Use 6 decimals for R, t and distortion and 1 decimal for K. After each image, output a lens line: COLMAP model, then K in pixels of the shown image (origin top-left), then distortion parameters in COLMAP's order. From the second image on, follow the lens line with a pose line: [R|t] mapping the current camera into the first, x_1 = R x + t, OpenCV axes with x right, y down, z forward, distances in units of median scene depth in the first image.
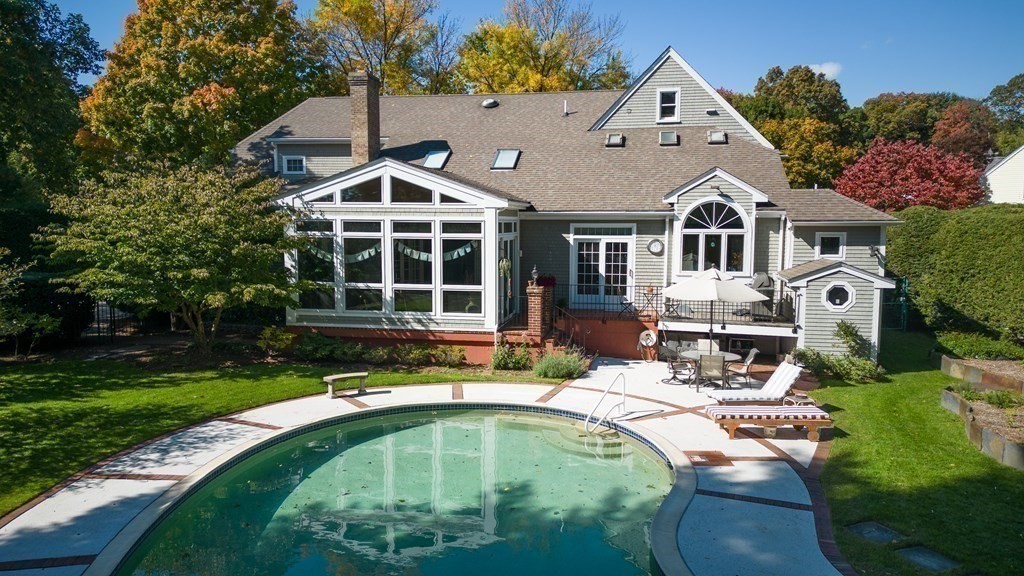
lens RADIAL K [[711.5, 0, 513.5], [0, 711.5, 289.4], [0, 0, 1]] dist [0.049095, -0.012675]
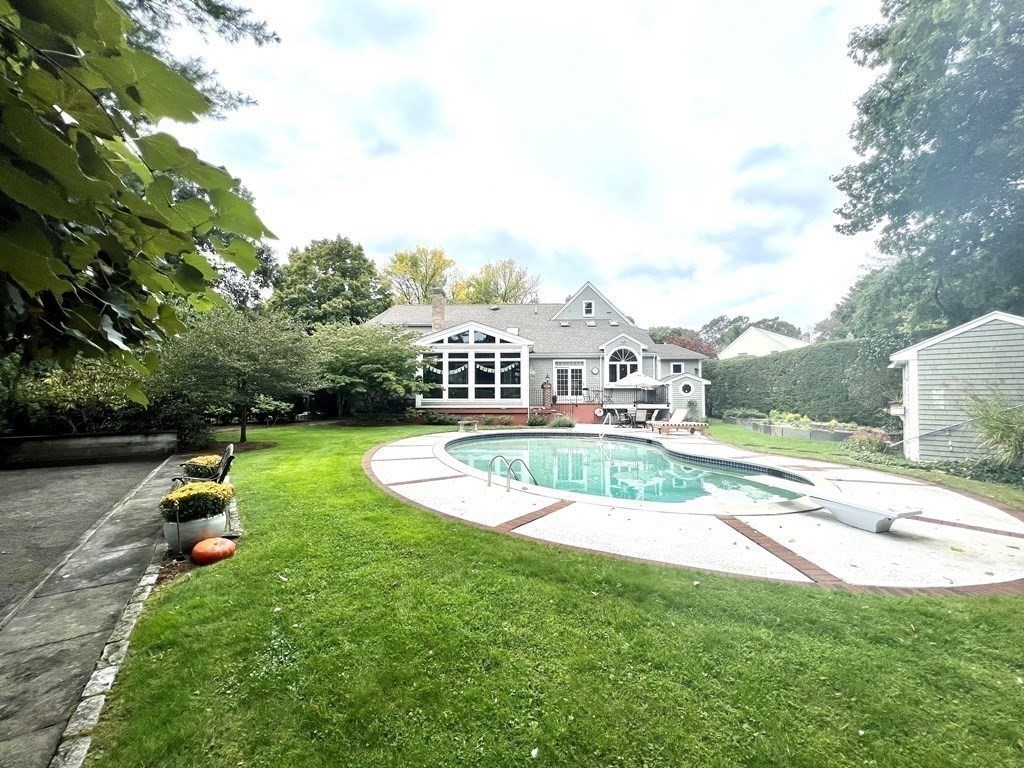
lens RADIAL K [[410.0, 0, 513.0], [0, 410.0, 382.1], [0, 0, 1]] dist [-0.004329, -0.000509]
pose [[0.988739, -0.000136, 0.149653, -0.230396], [0.020498, 0.990698, -0.134529, 0.137572], [-0.148243, 0.136082, 0.979544, -0.113161]]
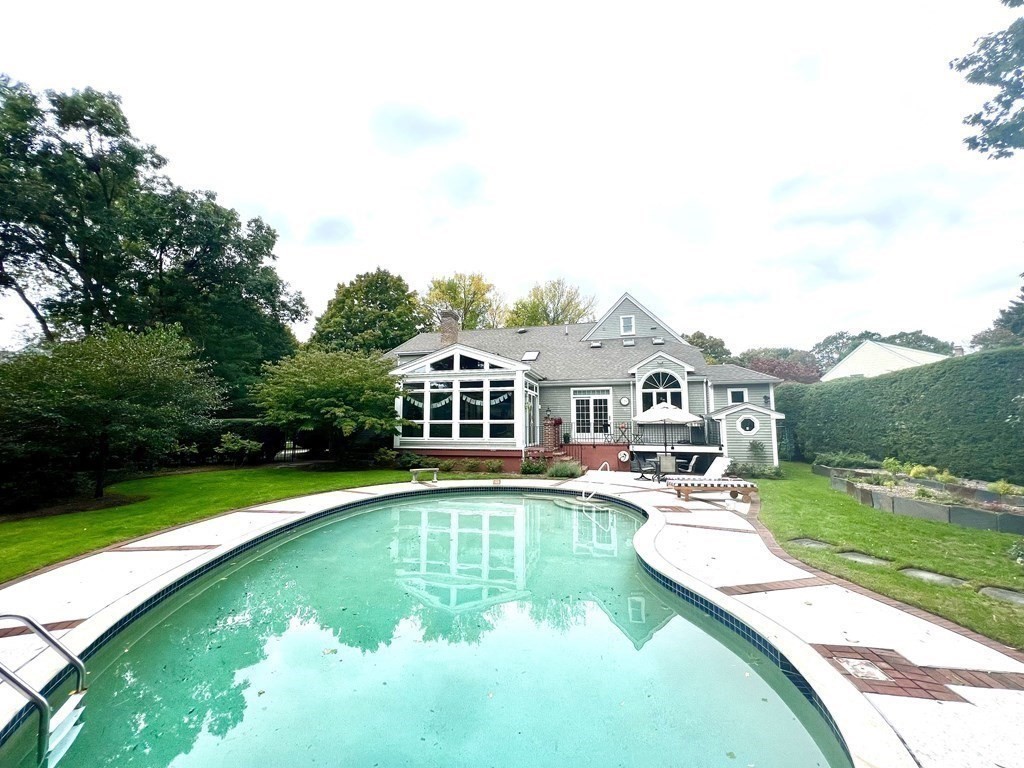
lens RADIAL K [[410.0, 0, 511.6], [0, 410.0, 383.0], [0, 0, 1]] dist [-0.004329, -0.000509]
pose [[0.997615, -0.011950, -0.067982, 0.011382], [-0.002256, 0.978728, -0.205149, 0.097795], [0.068987, 0.204813, 0.976367, 0.094832]]
